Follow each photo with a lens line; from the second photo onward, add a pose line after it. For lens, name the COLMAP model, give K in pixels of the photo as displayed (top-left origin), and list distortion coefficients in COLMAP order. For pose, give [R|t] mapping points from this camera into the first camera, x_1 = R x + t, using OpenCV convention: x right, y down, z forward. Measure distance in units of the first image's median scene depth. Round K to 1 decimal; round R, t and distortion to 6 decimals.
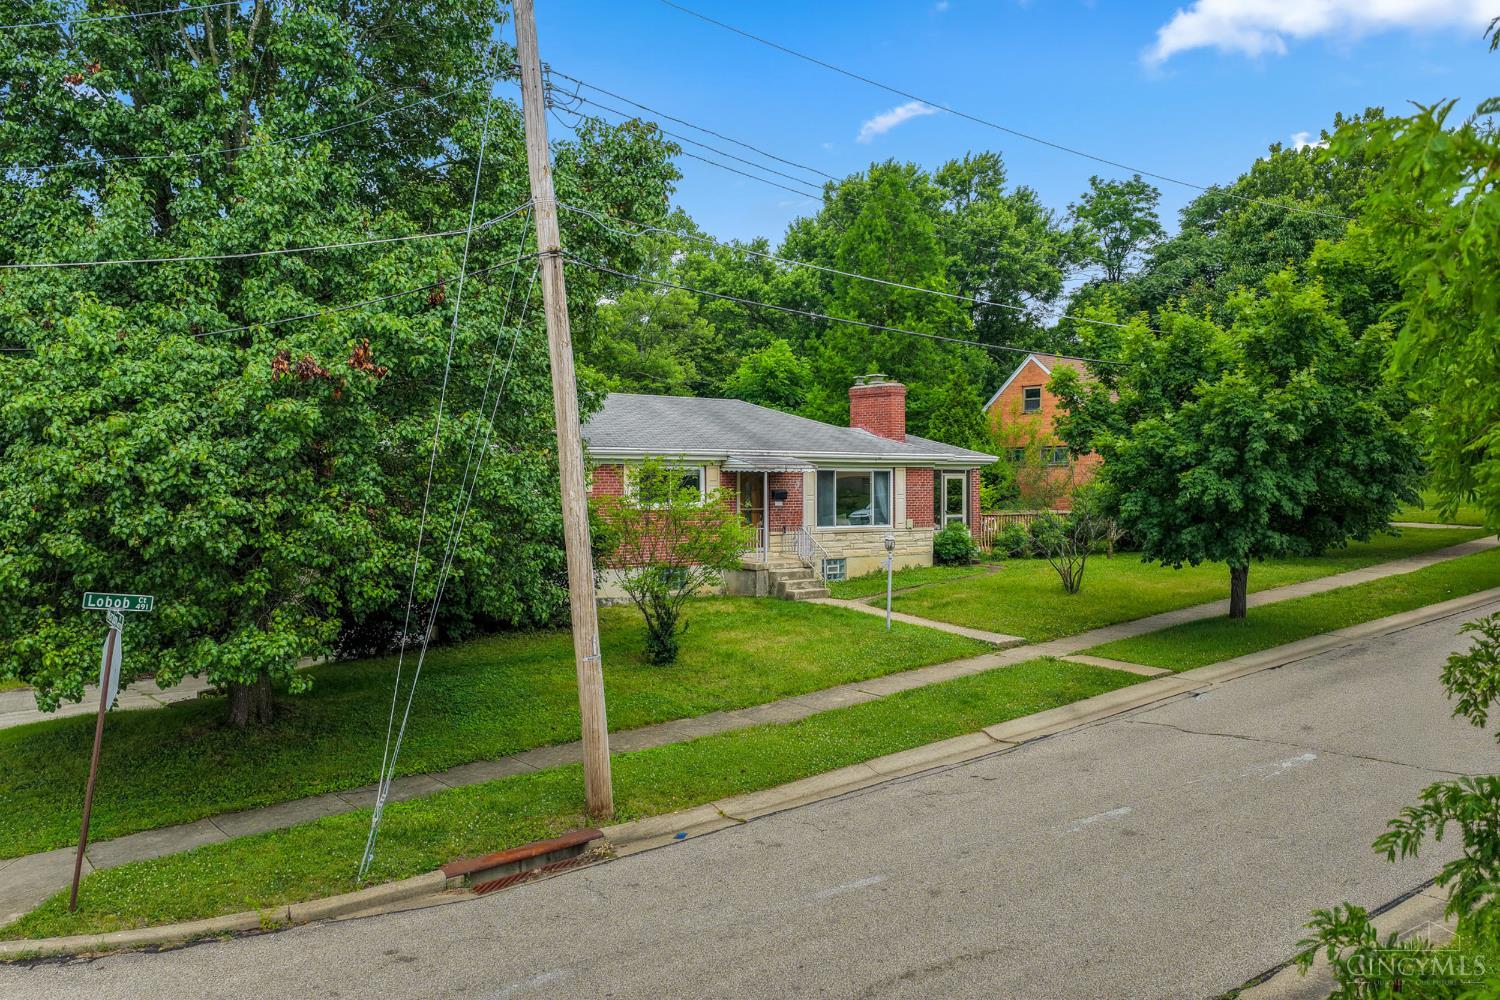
lens RADIAL K [[1242.4, 0, 750.0], [0, 1242.4, 500.0], [0, 0, 1]] dist [-0.004326, 0.009161]
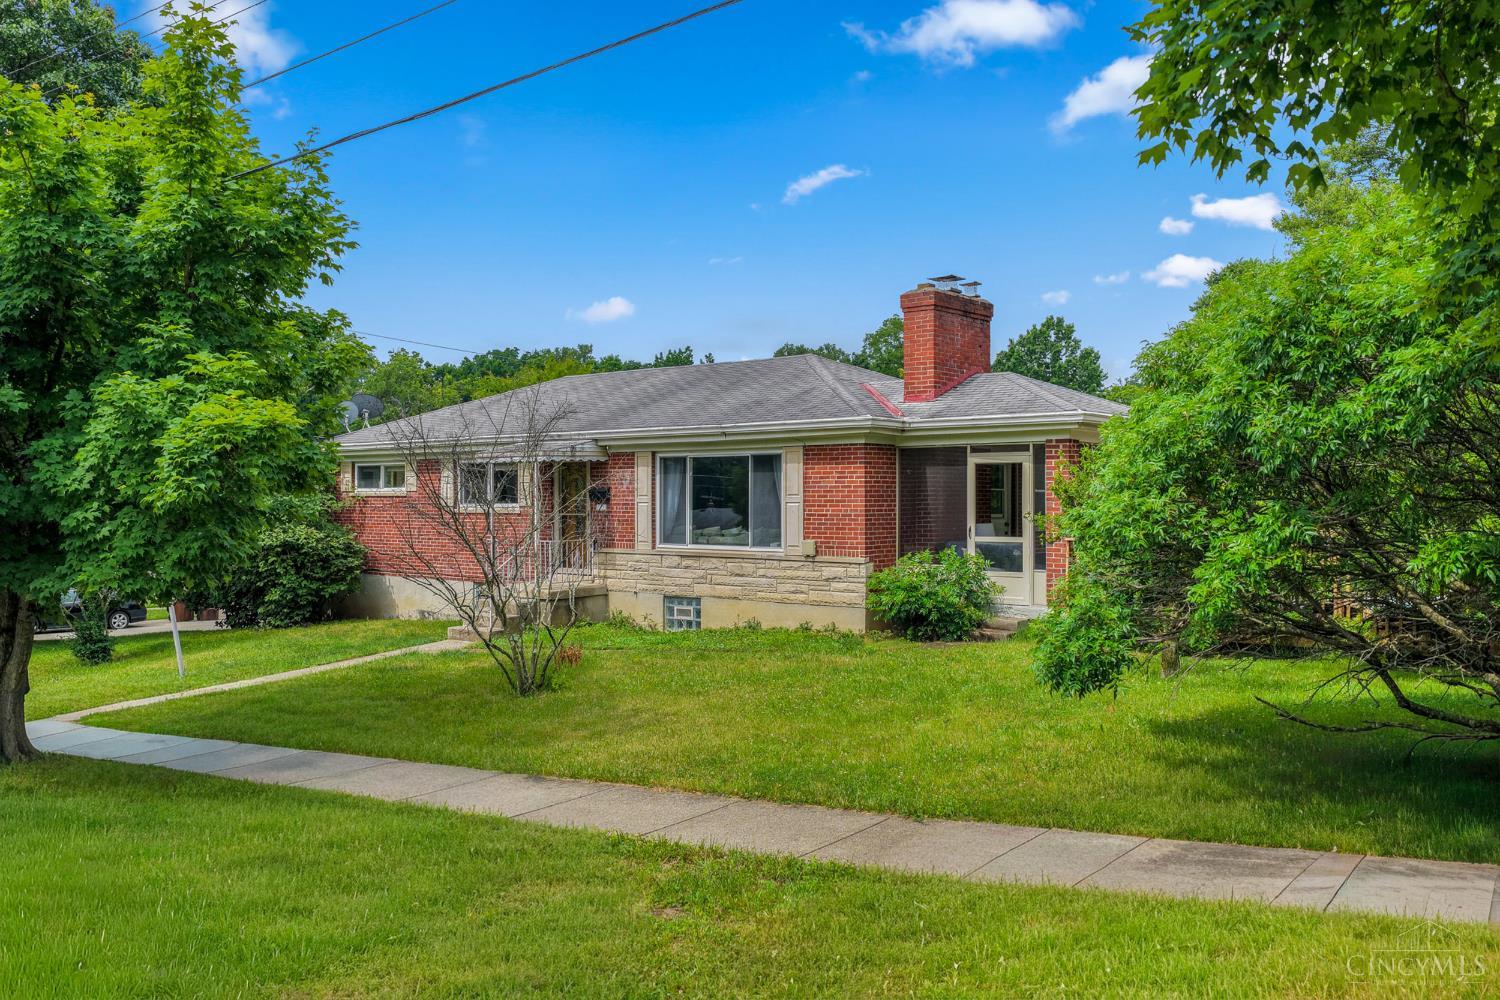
lens RADIAL K [[1242.4, 0, 750.0], [0, 1242.4, 500.0], [0, 0, 1]] dist [-0.004326, 0.009161]
pose [[0.221832, -0.001771, -0.975083, 0.719439], [-0.015517, 0.999865, -0.005346, 0.001209], [0.974961, 0.016317, 0.221775, 0.926729]]
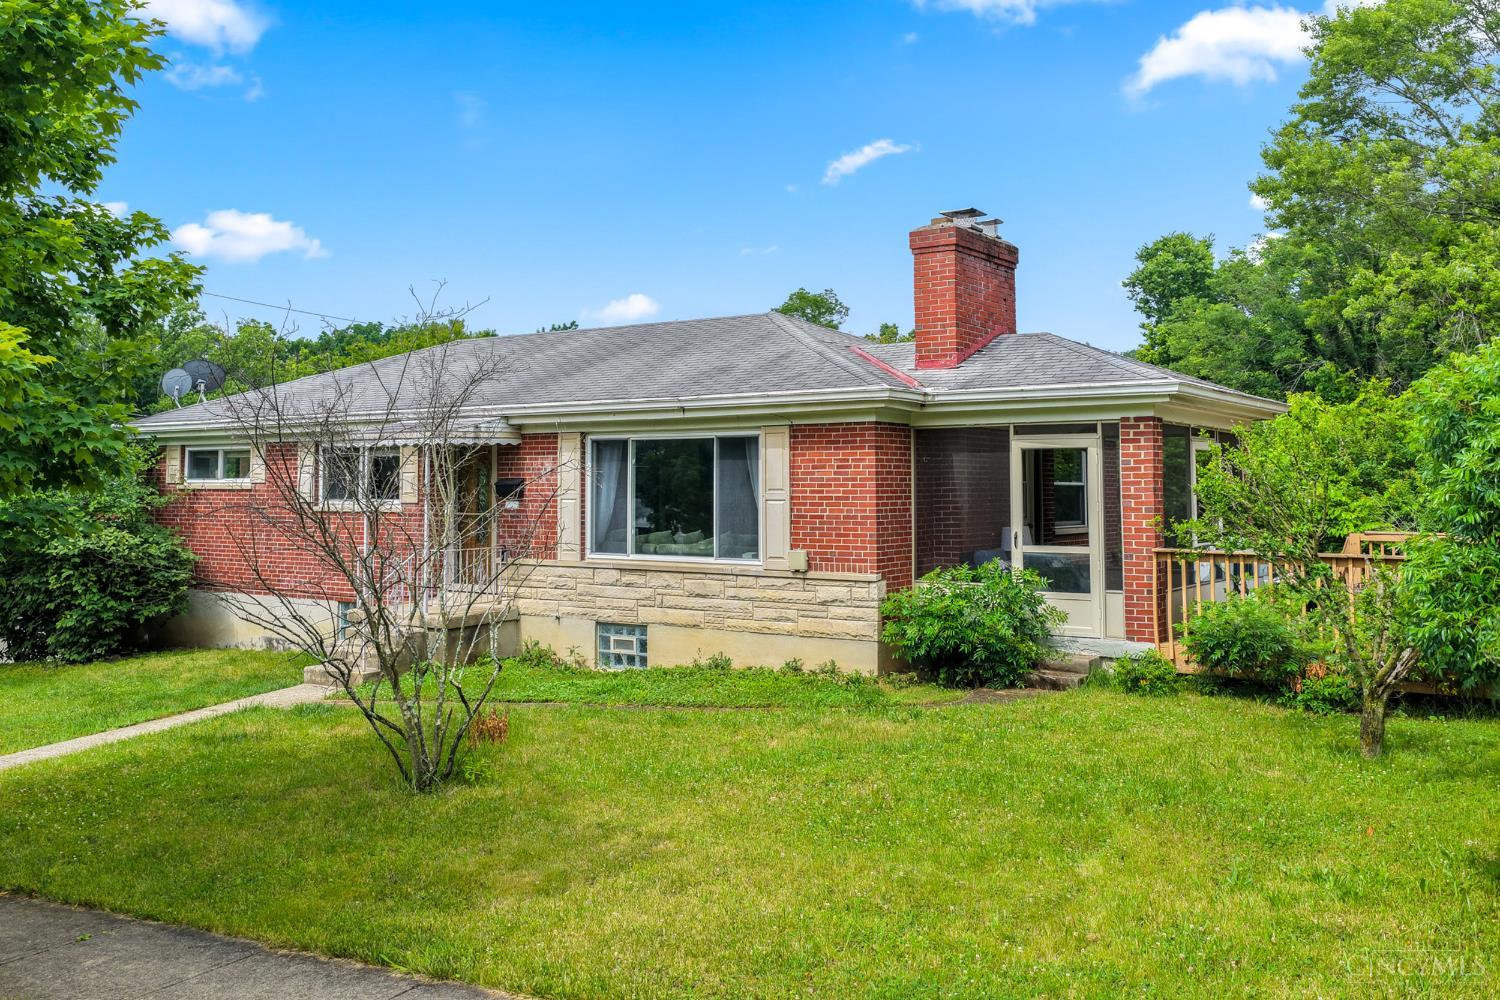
lens RADIAL K [[1321.6, 0, 746.7], [0, 1321.6, 412.2], [0, 0, 1]] dist [-0.007646, 0.013902]
pose [[0.305871, -0.056655, -0.950386, 0.594973], [-0.014938, 0.997819, -0.064290, -0.001946], [0.951956, 0.033861, 0.304358, 0.921803]]
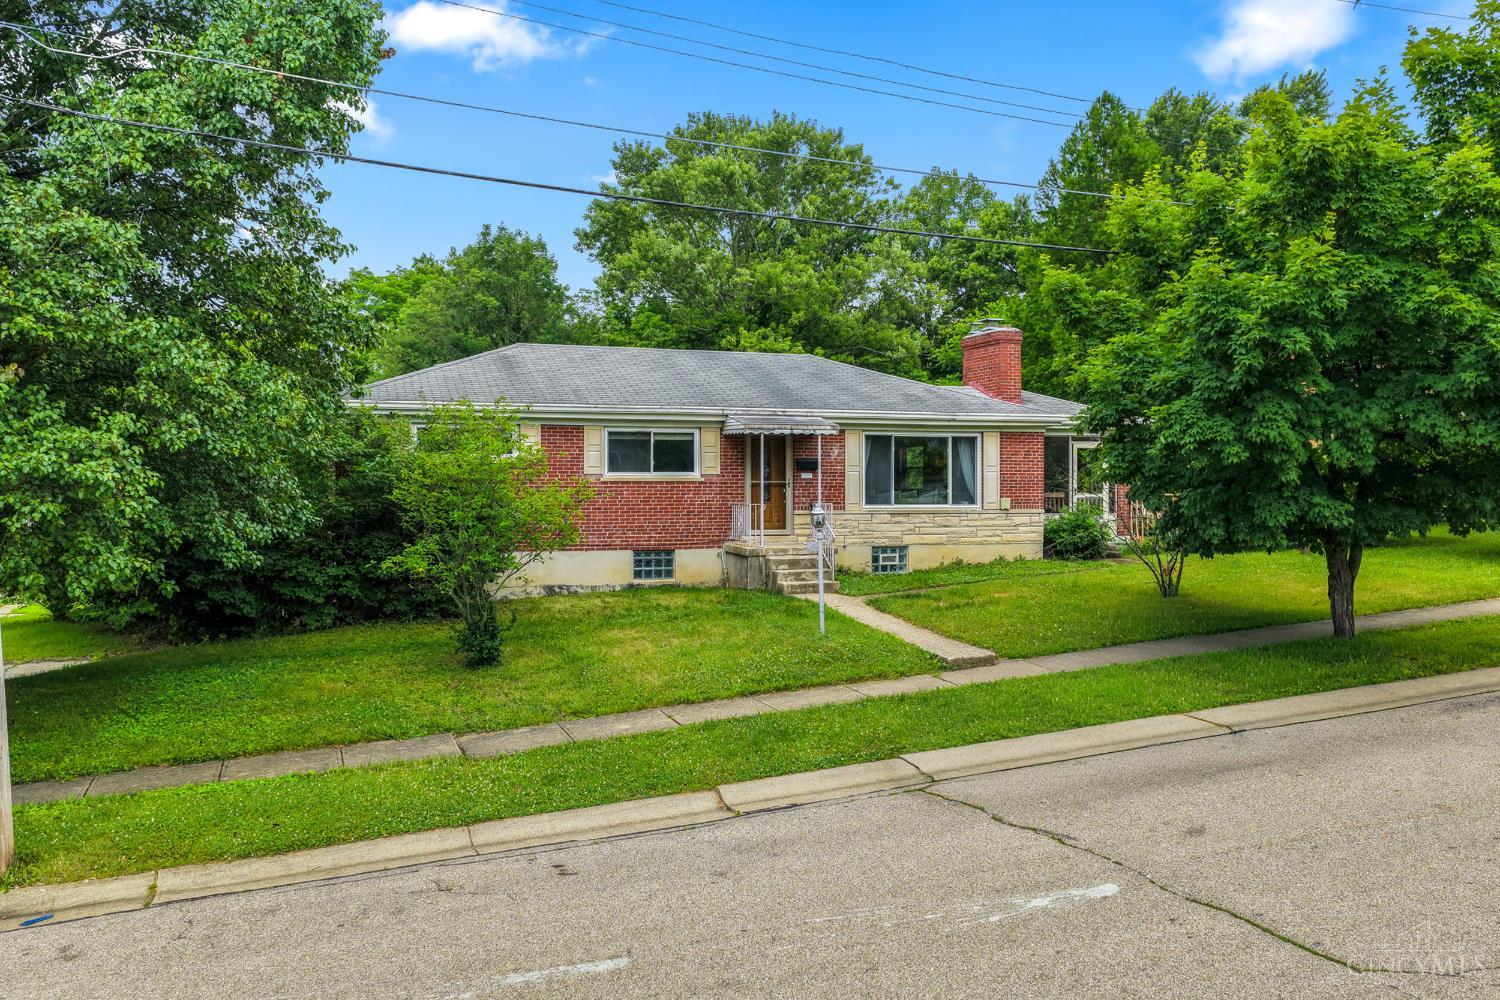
lens RADIAL K [[1242.4, 0, 750.0], [0, 1242.4, 500.0], [0, 0, 1]] dist [-0.004326, 0.009161]
pose [[0.948538, 0.004132, -0.316637, 0.243662], [-0.004214, 0.999991, 0.000426, 0.018526], [0.316636, 0.000930, 0.948547, 0.222956]]
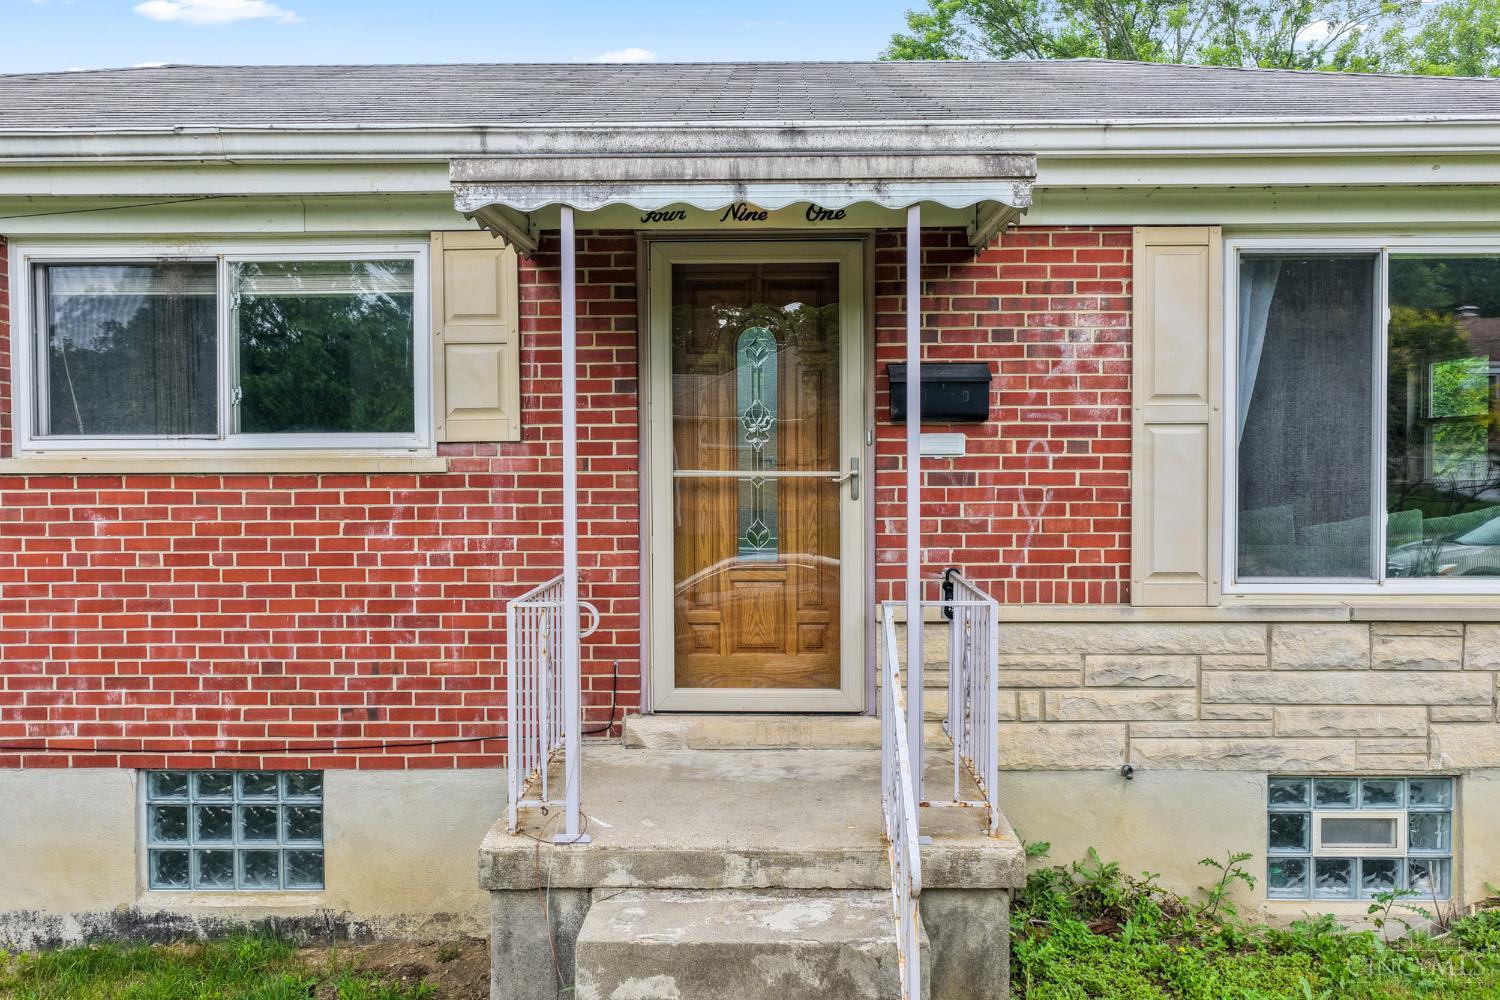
lens RADIAL K [[1242.4, 0, 750.0], [0, 1242.4, 500.0], [0, 0, 1]] dist [-0.004326, 0.009161]
pose [[0.776122, 0.016943, -0.630356, 0.112837], [-0.004426, 0.999761, 0.021422, 0.007023], [0.630568, -0.013836, 0.776011, 0.847446]]
